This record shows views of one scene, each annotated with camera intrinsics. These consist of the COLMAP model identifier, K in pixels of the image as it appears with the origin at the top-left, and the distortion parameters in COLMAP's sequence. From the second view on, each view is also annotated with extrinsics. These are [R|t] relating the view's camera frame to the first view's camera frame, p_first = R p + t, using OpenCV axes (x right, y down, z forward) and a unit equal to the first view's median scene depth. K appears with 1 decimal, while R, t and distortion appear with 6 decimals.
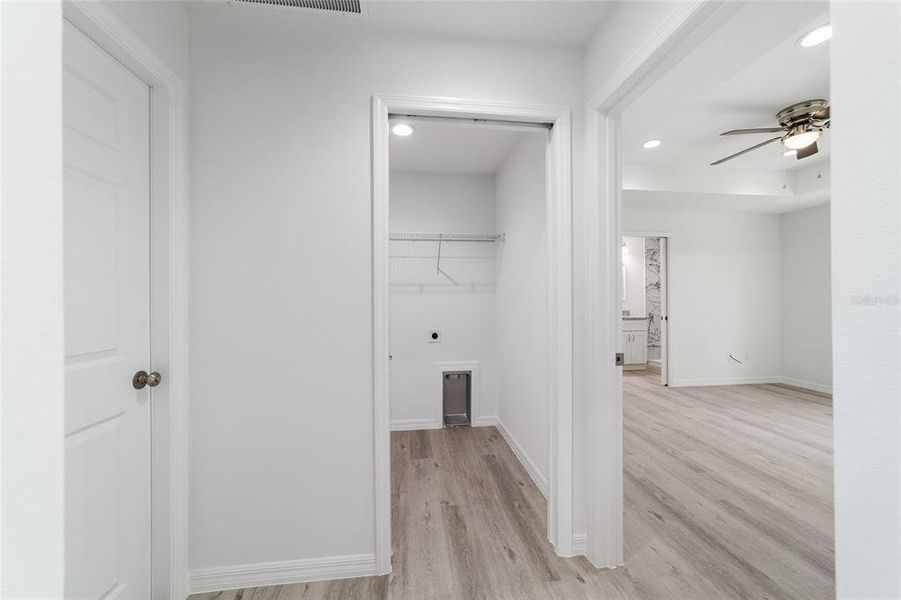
lens RADIAL K [[344.6, 0, 449.8], [0, 344.6, 299.5], [0, 0, 1]] dist [-0.018314, 0.008148]
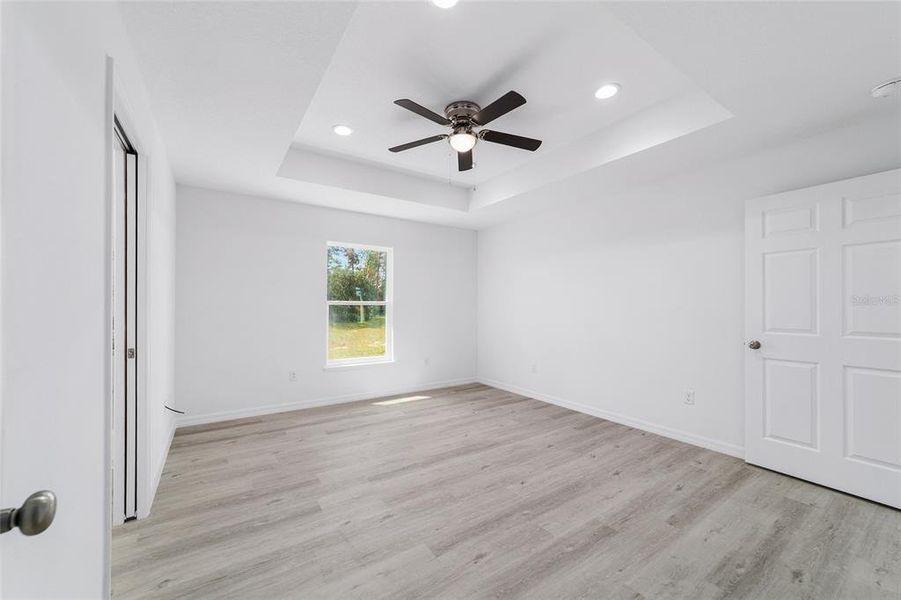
lens RADIAL K [[347.9, 0, 454.7], [0, 347.9, 302.0], [0, 0, 1]] dist [-0.000903, 0.000230]
pose [[-0.459170, 0.013101, 0.888252, 0.127982], [-0.004686, 0.999842, -0.017169, 0.000551], [-0.888336, -0.012046, -0.459036, 1.148213]]
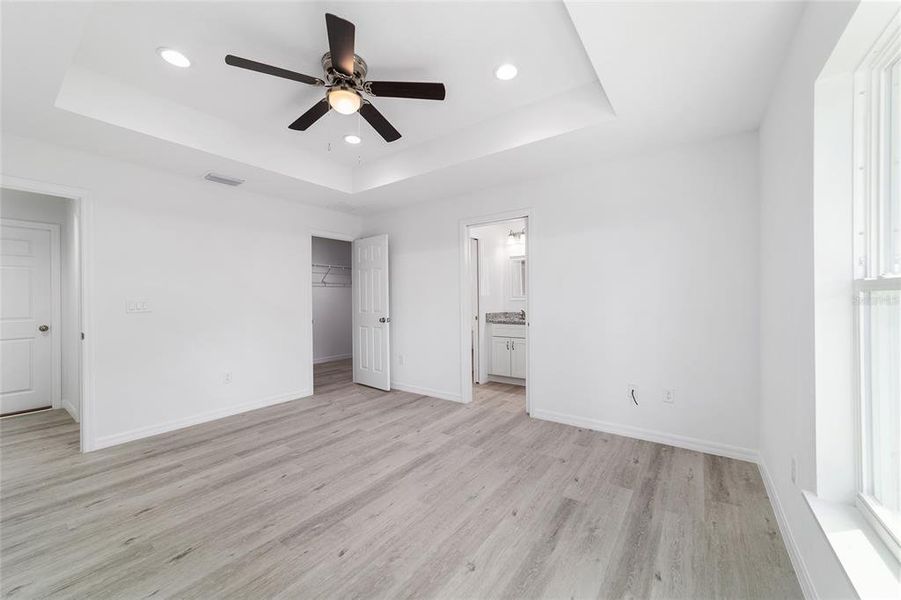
lens RADIAL K [[344.6, 0, 449.8], [0, 344.6, 299.5], [0, 0, 1]] dist [-0.018314, 0.008148]
pose [[0.724300, -0.002517, -0.689480, 1.375221], [0.007674, 0.999961, 0.004410, -0.005043], [0.689442, -0.008485, 0.724291, 0.455259]]
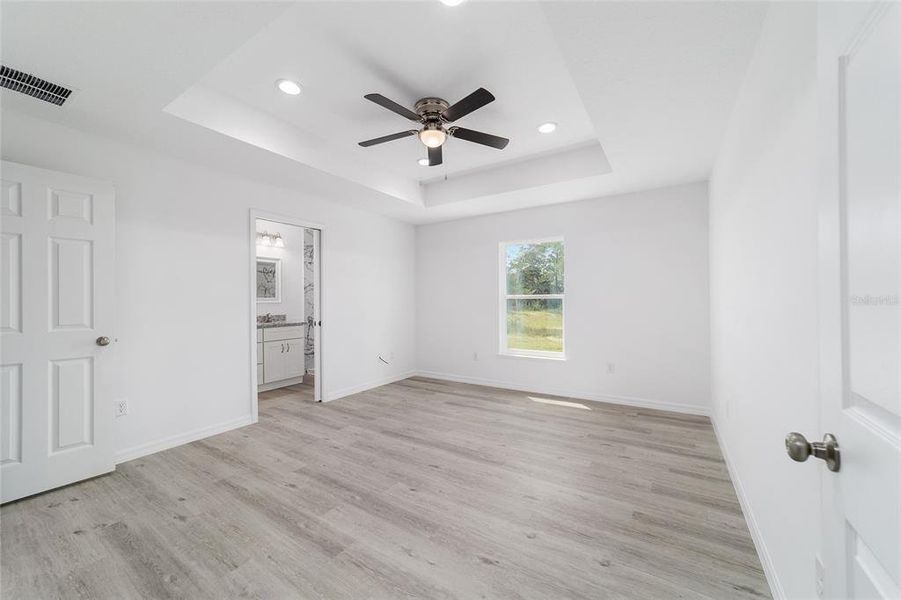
lens RADIAL K [[344.6, 0, 449.8], [0, 344.6, 299.5], [0, 0, 1]] dist [-0.018314, 0.008148]
pose [[0.640965, 0.001286, 0.767569, 0.238668], [0.002629, 0.999989, -0.003871, -0.002433], [-0.767565, 0.004499, 0.640955, 0.259779]]
